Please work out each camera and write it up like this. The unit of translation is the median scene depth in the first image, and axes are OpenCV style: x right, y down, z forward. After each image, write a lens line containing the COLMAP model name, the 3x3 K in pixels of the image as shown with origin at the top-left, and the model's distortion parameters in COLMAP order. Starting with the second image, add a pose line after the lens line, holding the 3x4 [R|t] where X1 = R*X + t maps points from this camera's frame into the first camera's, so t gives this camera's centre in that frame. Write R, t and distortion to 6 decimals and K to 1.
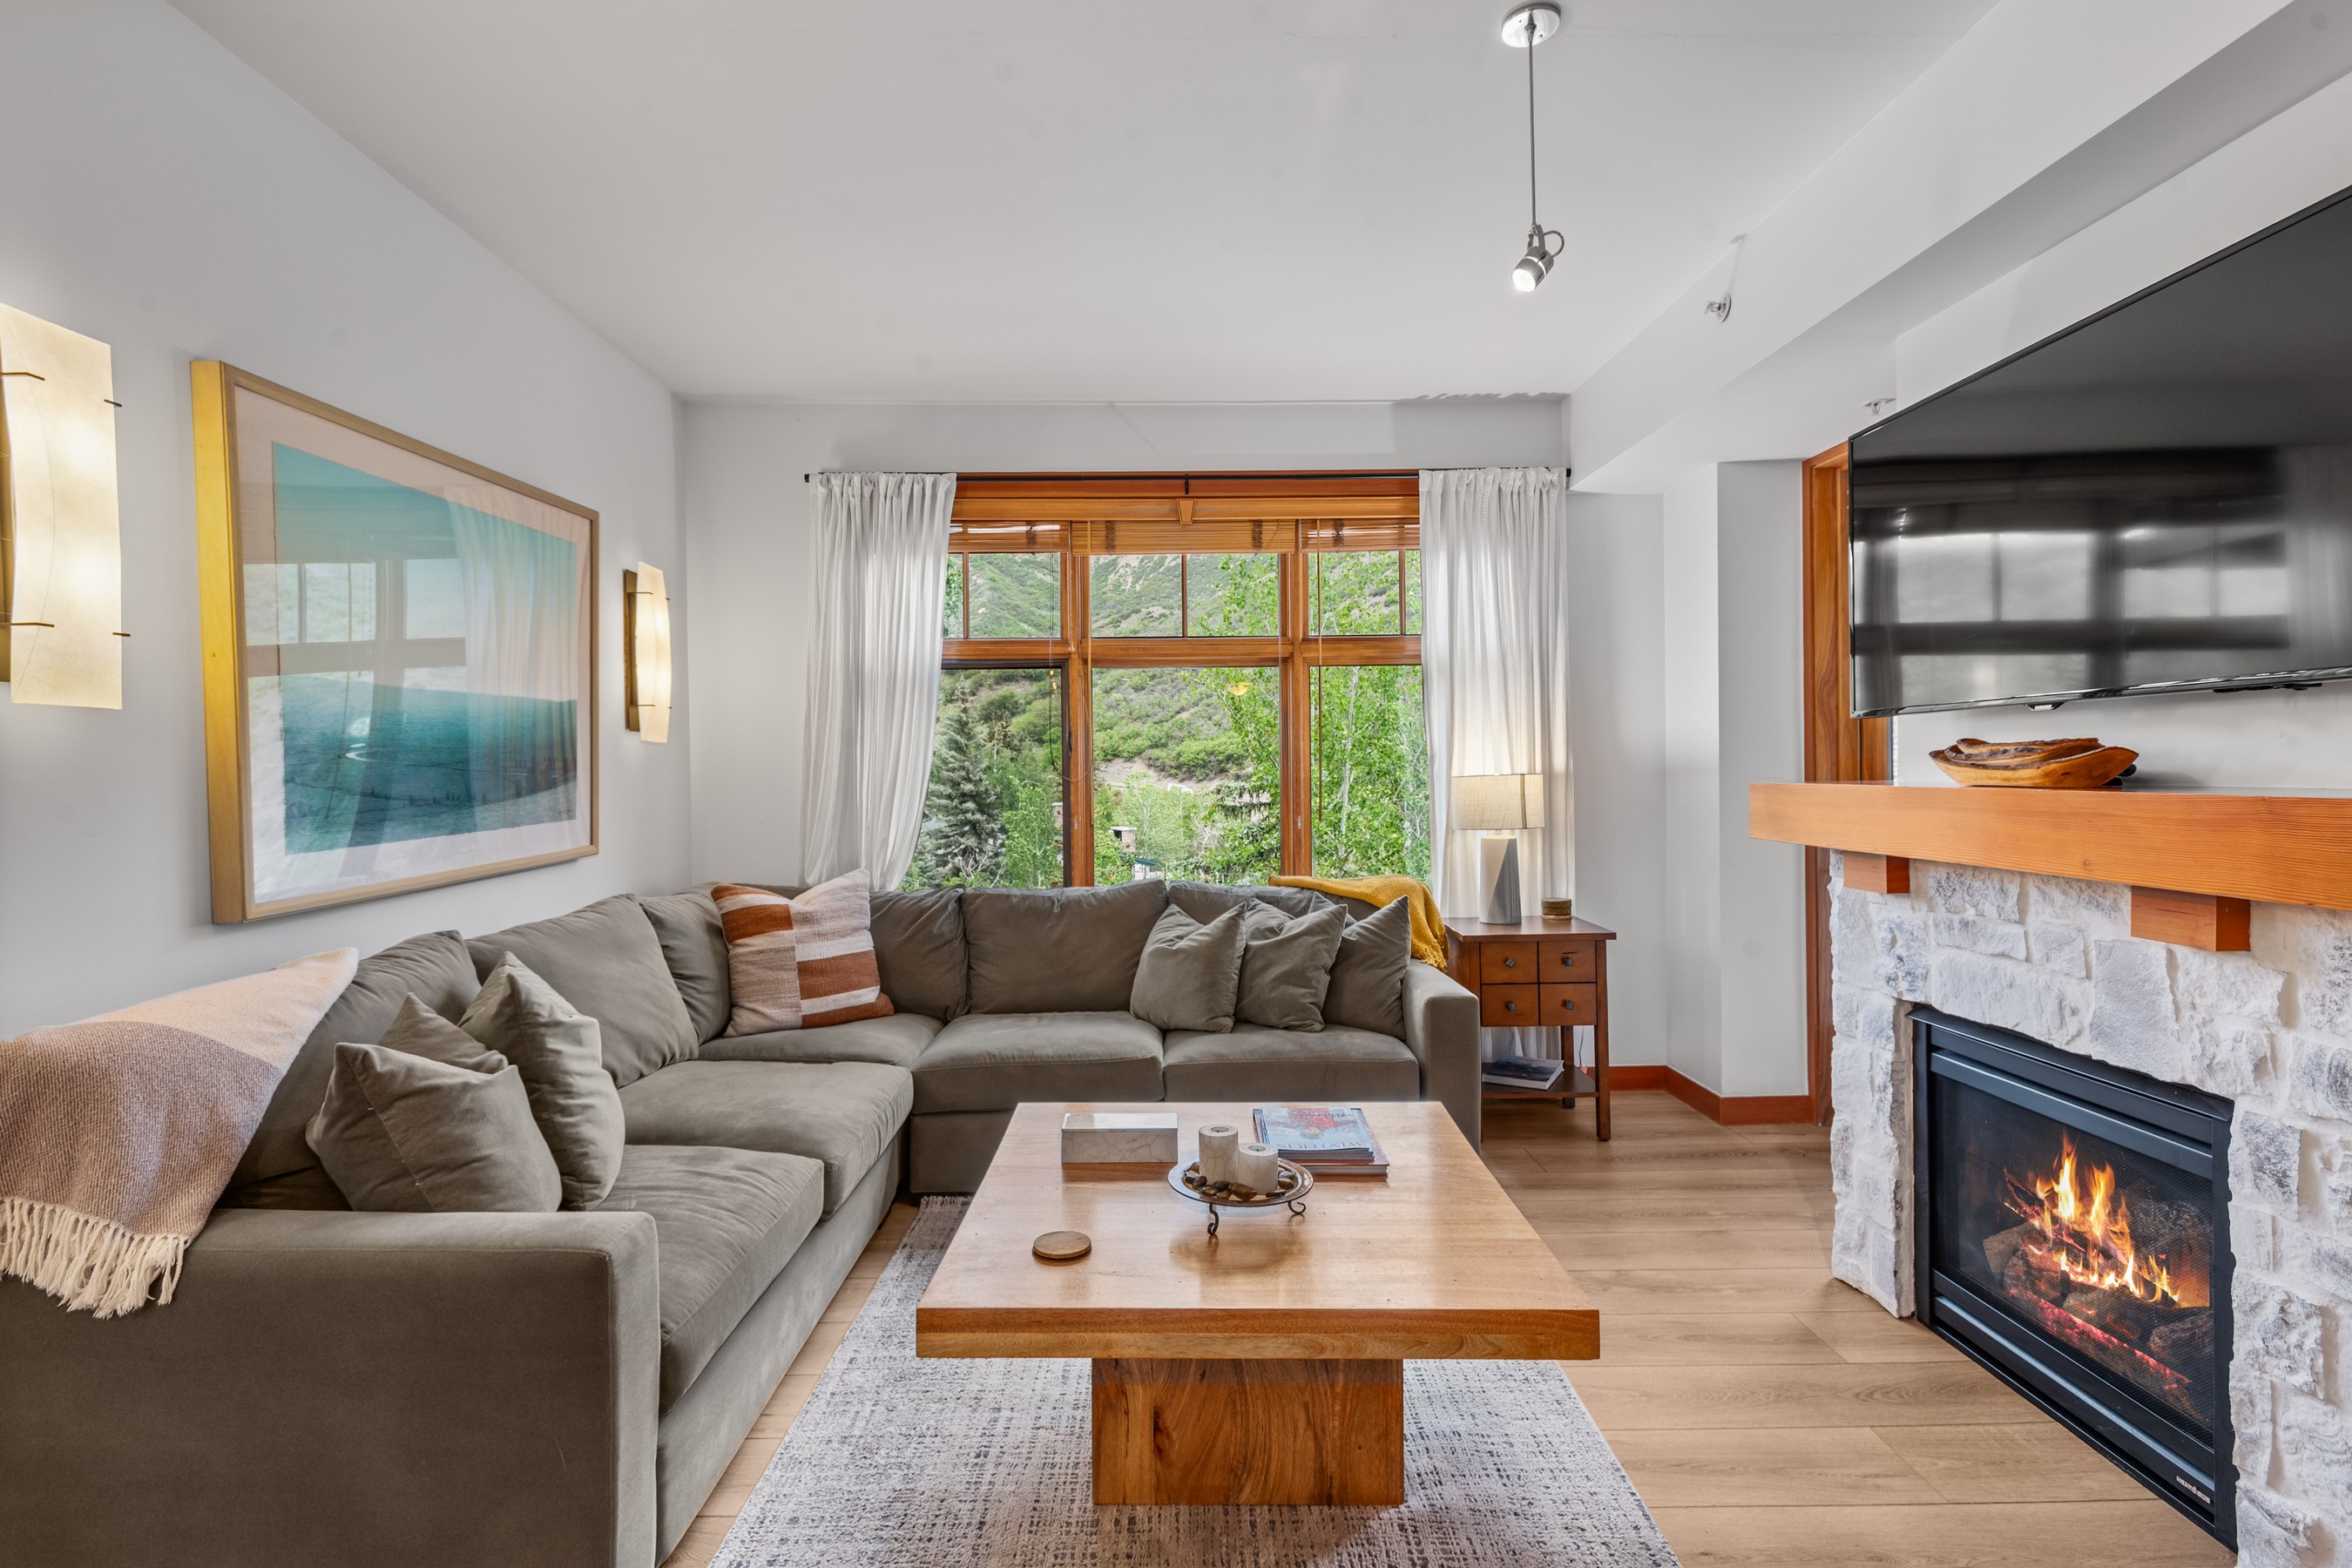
lens RADIAL K [[1096.5, 0, 1171.3], [0, 1096.5, 788.1], [0, 0, 1]] dist [0.018317, -0.007837]
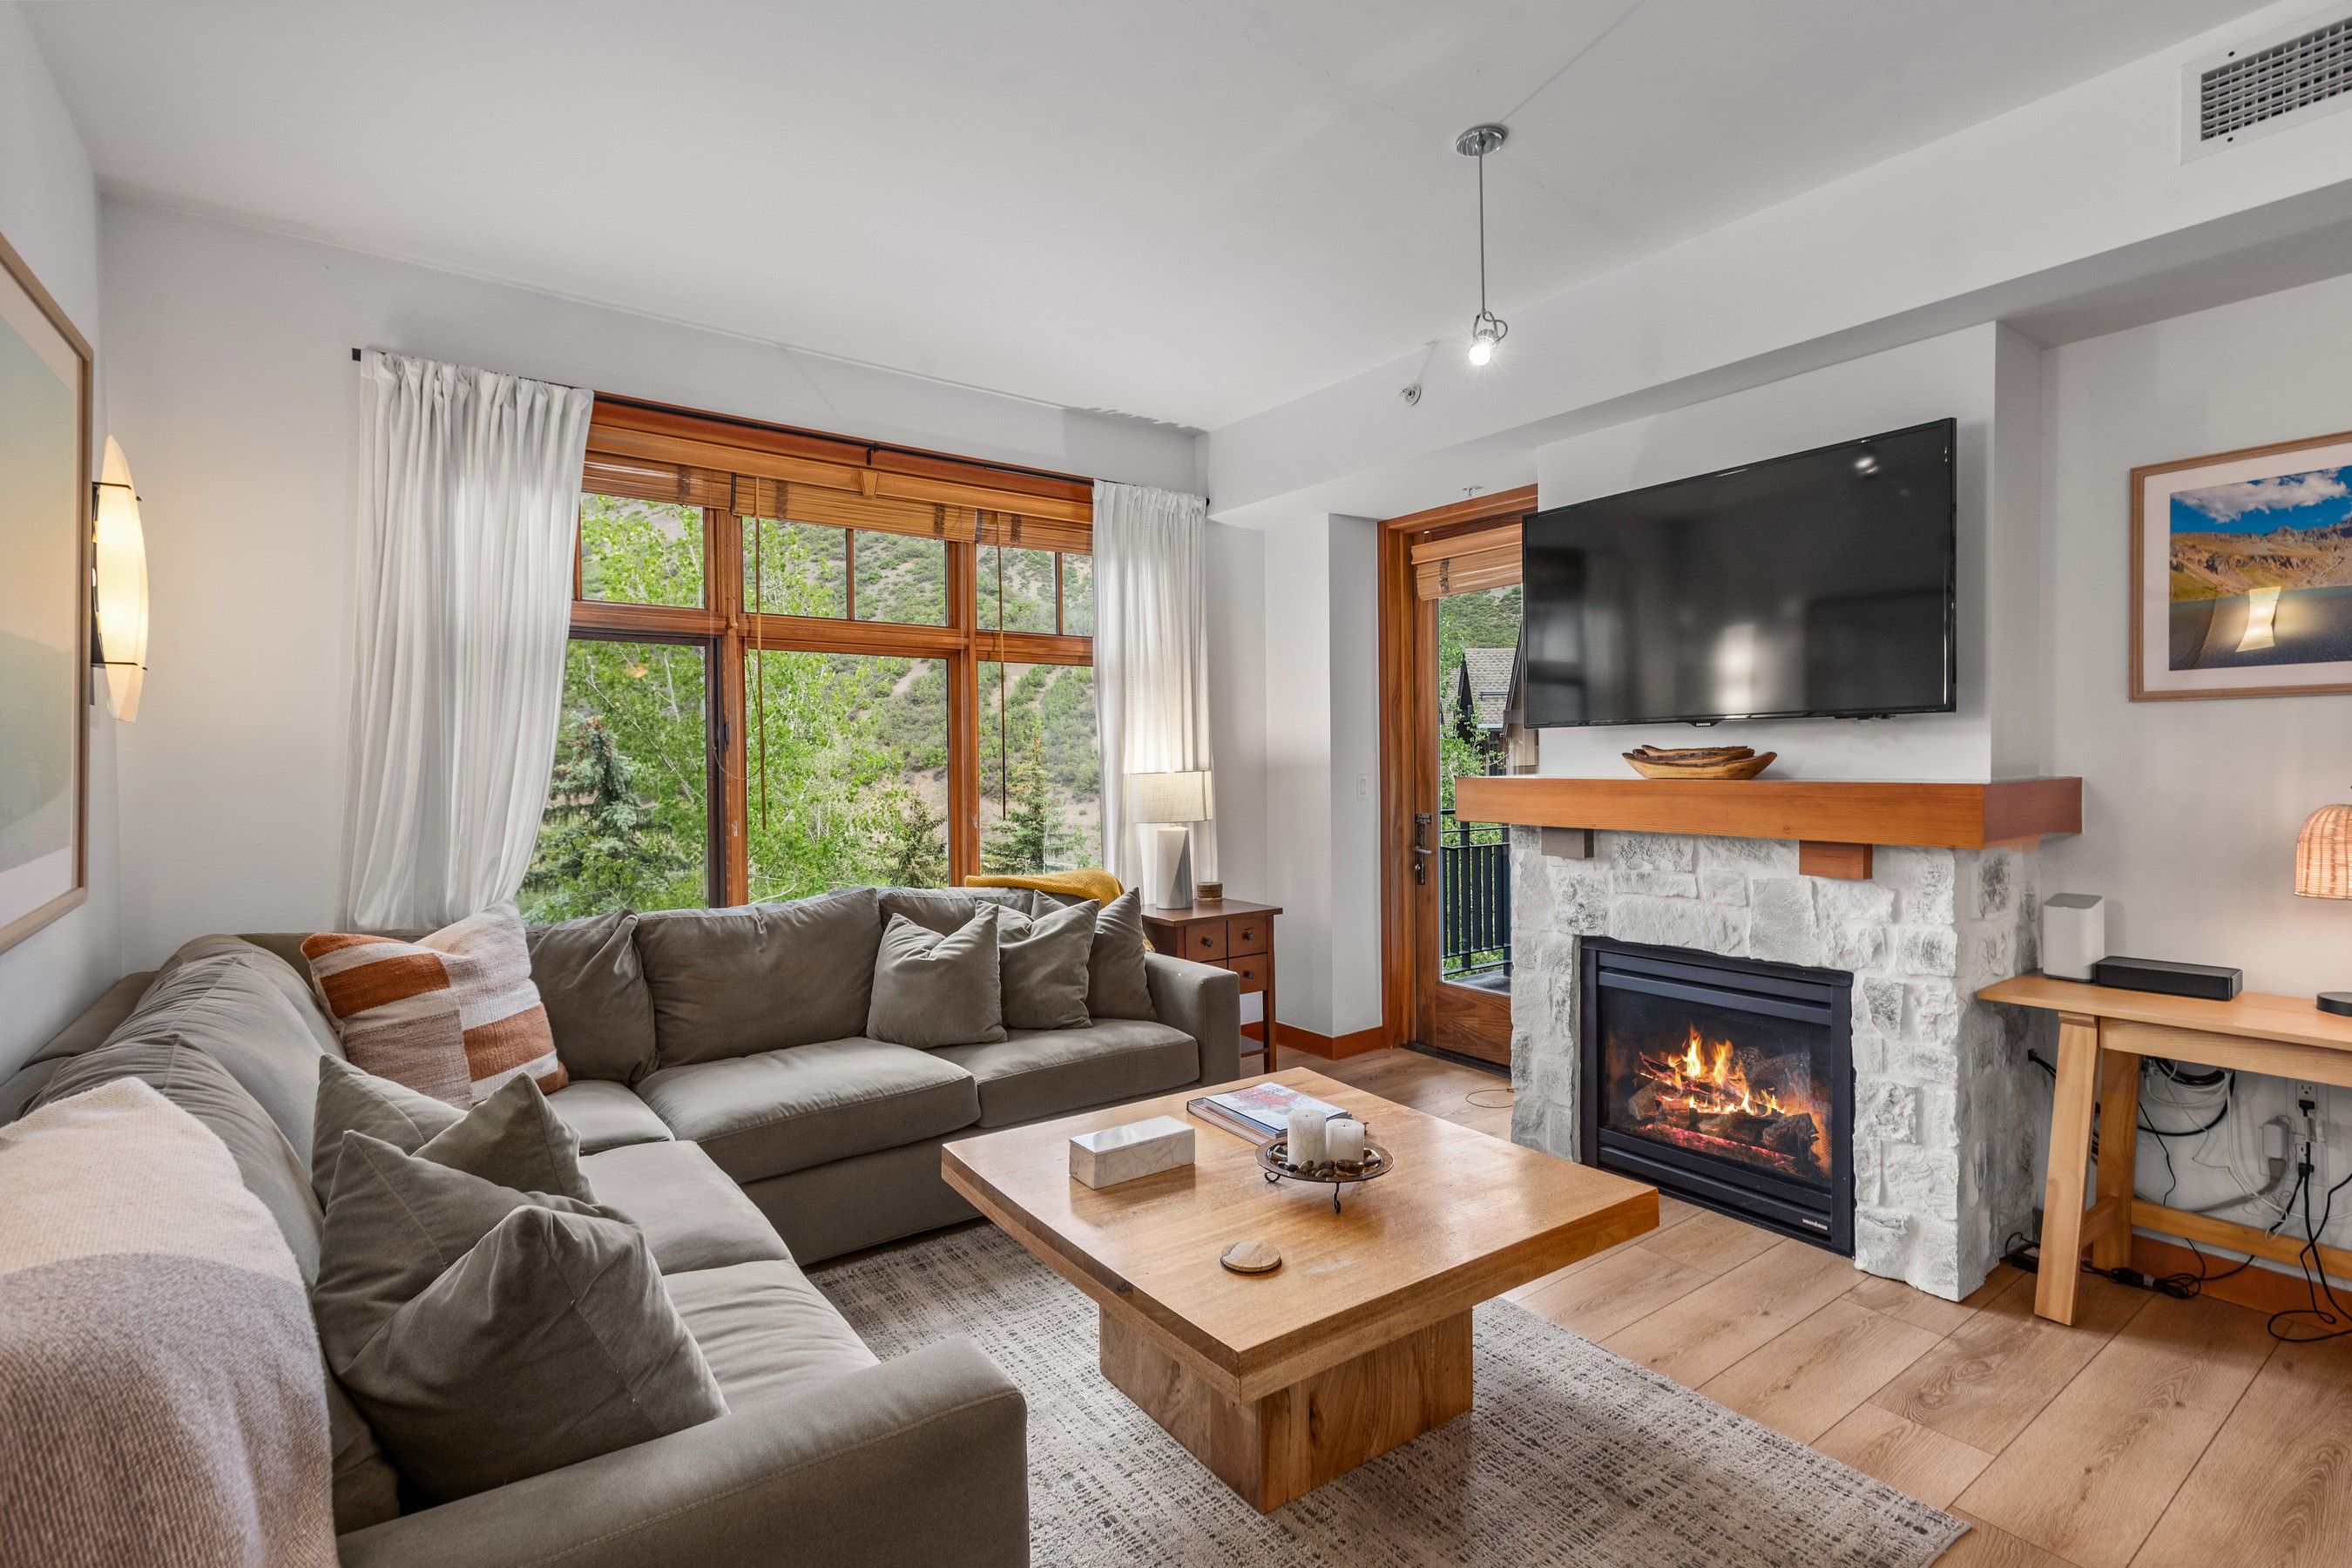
lens RADIAL K [[1096.5, 0, 1171.3], [0, 1096.5, 788.1], [0, 0, 1]] dist [0.018317, -0.007837]
pose [[0.811852, -0.010640, 0.583766, -0.389646], [0.009347, 0.999943, 0.005226, -0.001838], [-0.583789, 0.001214, 0.811905, 0.138267]]
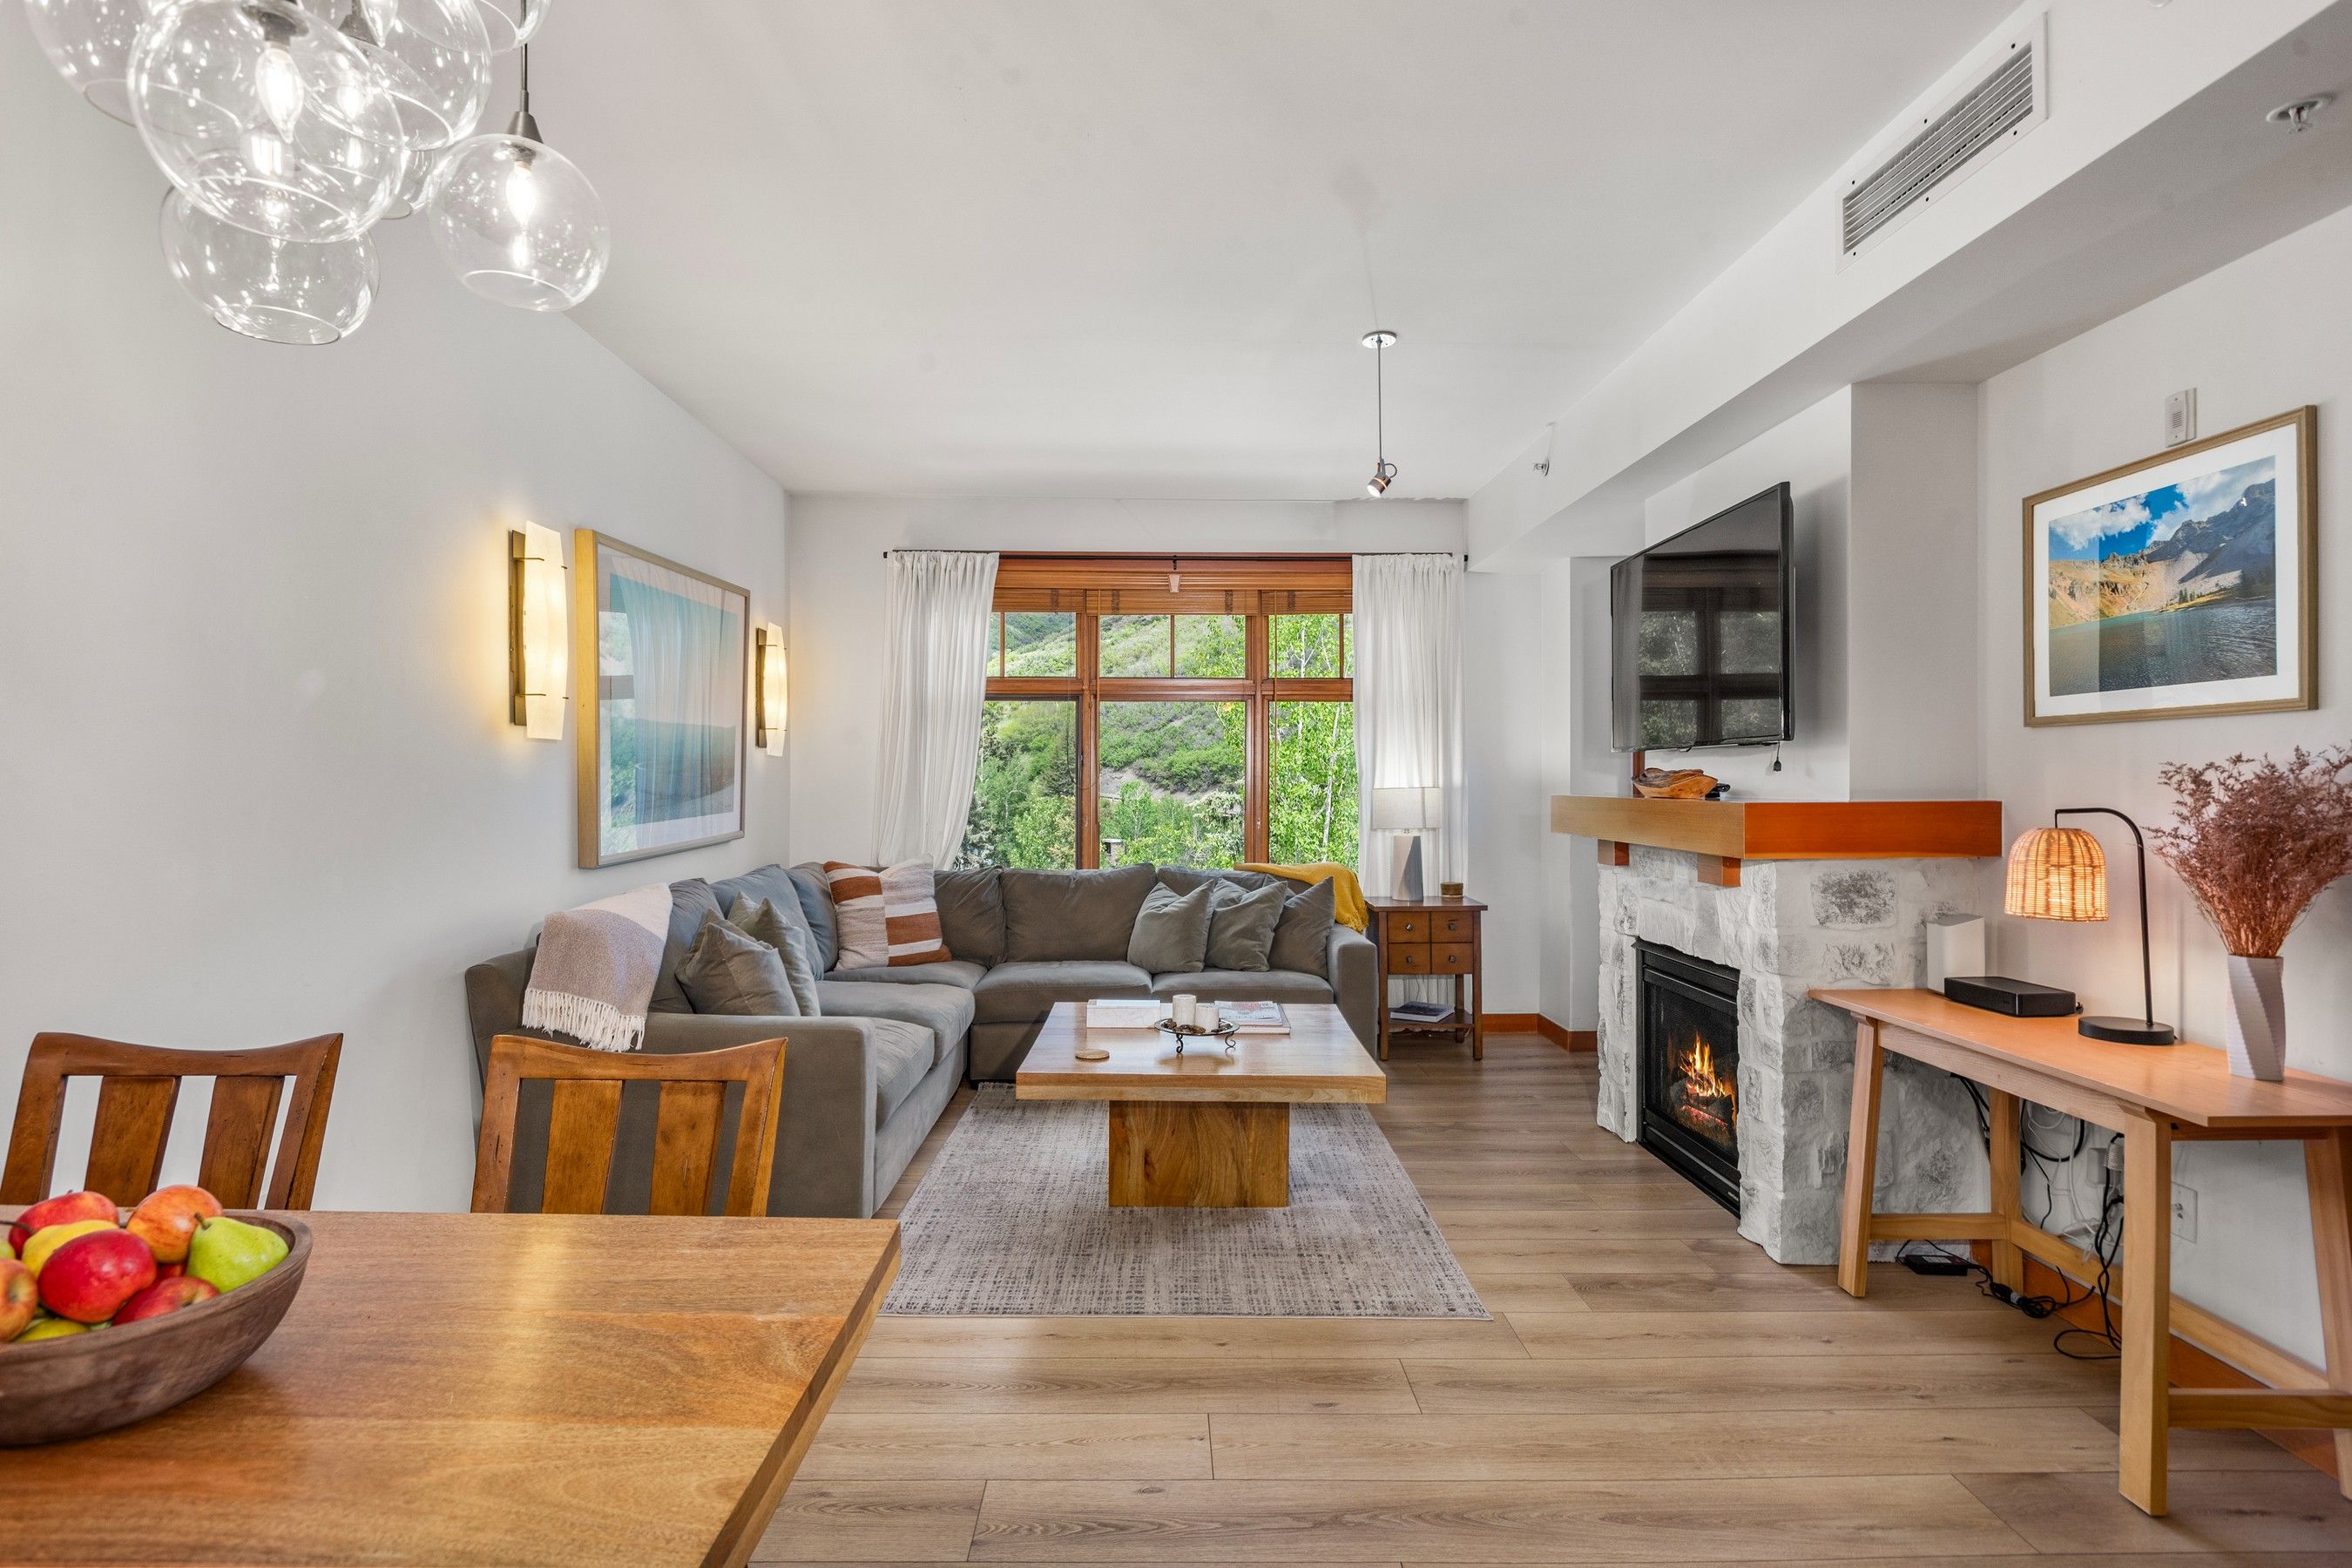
lens RADIAL K [[1156.9, 0, 1167.1], [0, 1156.9, 786.7], [0, 0, 1]] dist [0.008613, 0.000310]
pose [[0.999922, 0.011825, 0.003950, 0.003048], [-0.011779, 0.999867, -0.011307, 0.006742], [-0.004084, 0.011260, 0.999928, -0.454202]]
